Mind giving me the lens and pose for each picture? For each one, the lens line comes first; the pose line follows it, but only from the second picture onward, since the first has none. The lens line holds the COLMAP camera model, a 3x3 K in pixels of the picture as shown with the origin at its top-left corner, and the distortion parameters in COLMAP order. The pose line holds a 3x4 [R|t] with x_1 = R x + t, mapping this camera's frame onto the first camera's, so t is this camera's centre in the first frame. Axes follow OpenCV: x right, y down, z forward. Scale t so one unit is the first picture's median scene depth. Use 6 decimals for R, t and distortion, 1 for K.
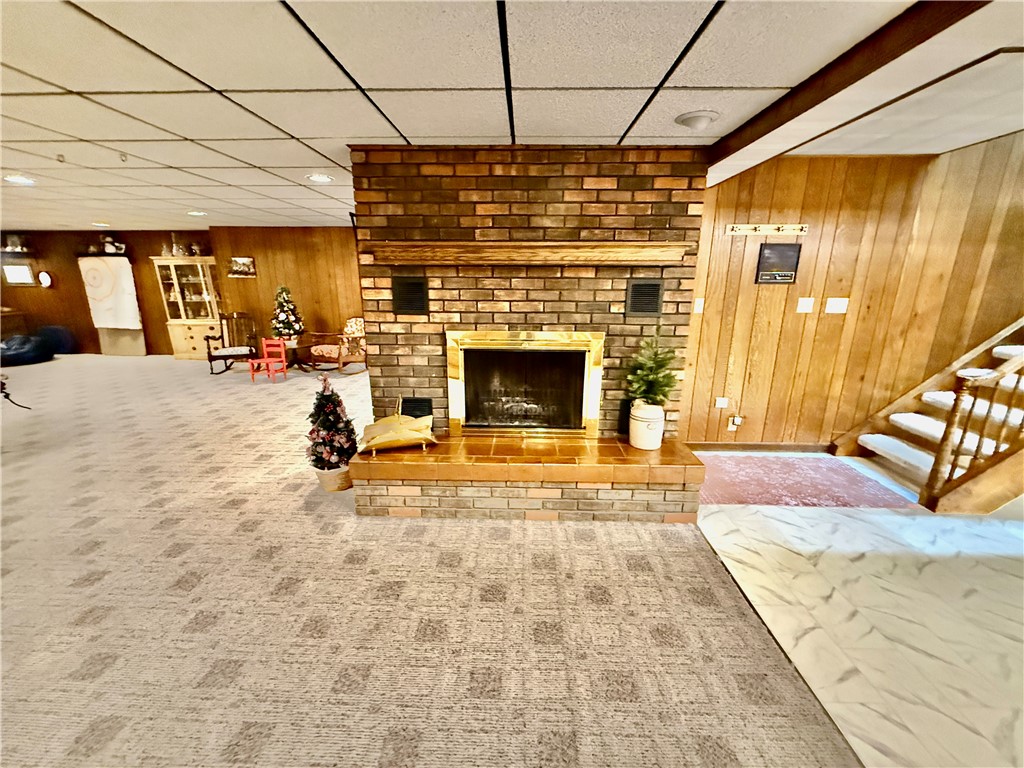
lens RADIAL K [[418.4, 0, 512.5], [0, 418.4, 388.4], [0, 0, 1]] dist [0.000355, 0.000448]
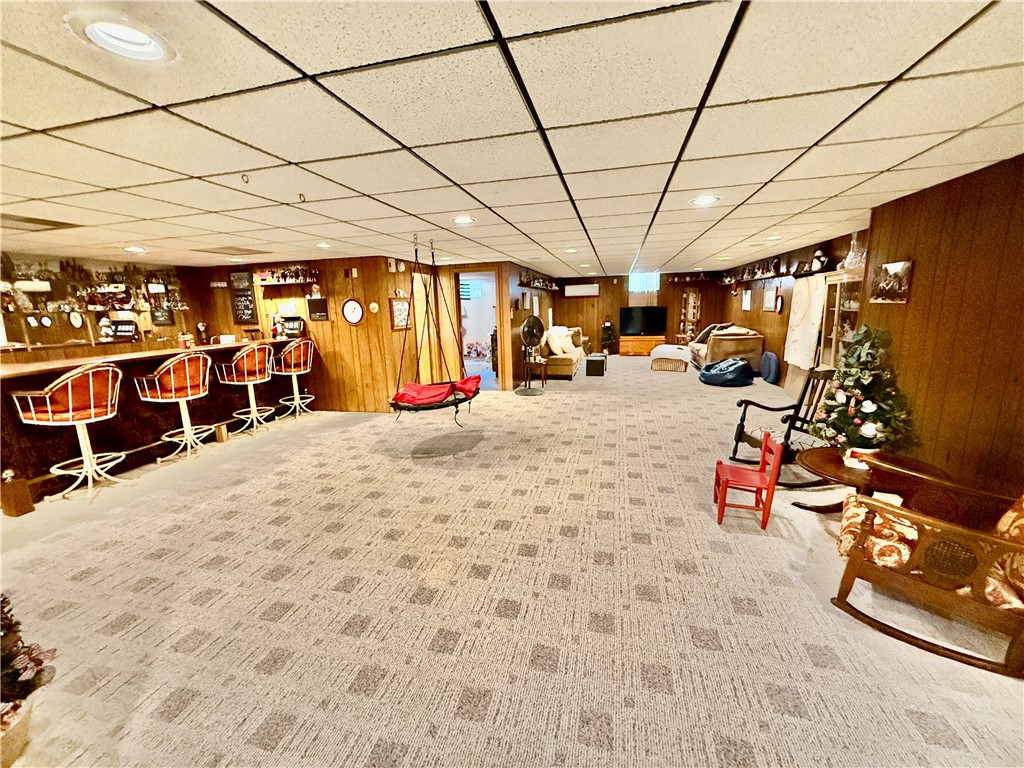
lens RADIAL K [[418.4, 0, 513.8], [0, 418.4, 384.2], [0, 0, 1]] dist [0.000355, 0.000448]
pose [[-0.204075, 0.187756, -0.960781, -0.075862], [-0.231056, 0.944469, 0.233646, -0.200744], [0.951297, 0.269676, -0.149361, 0.724117]]
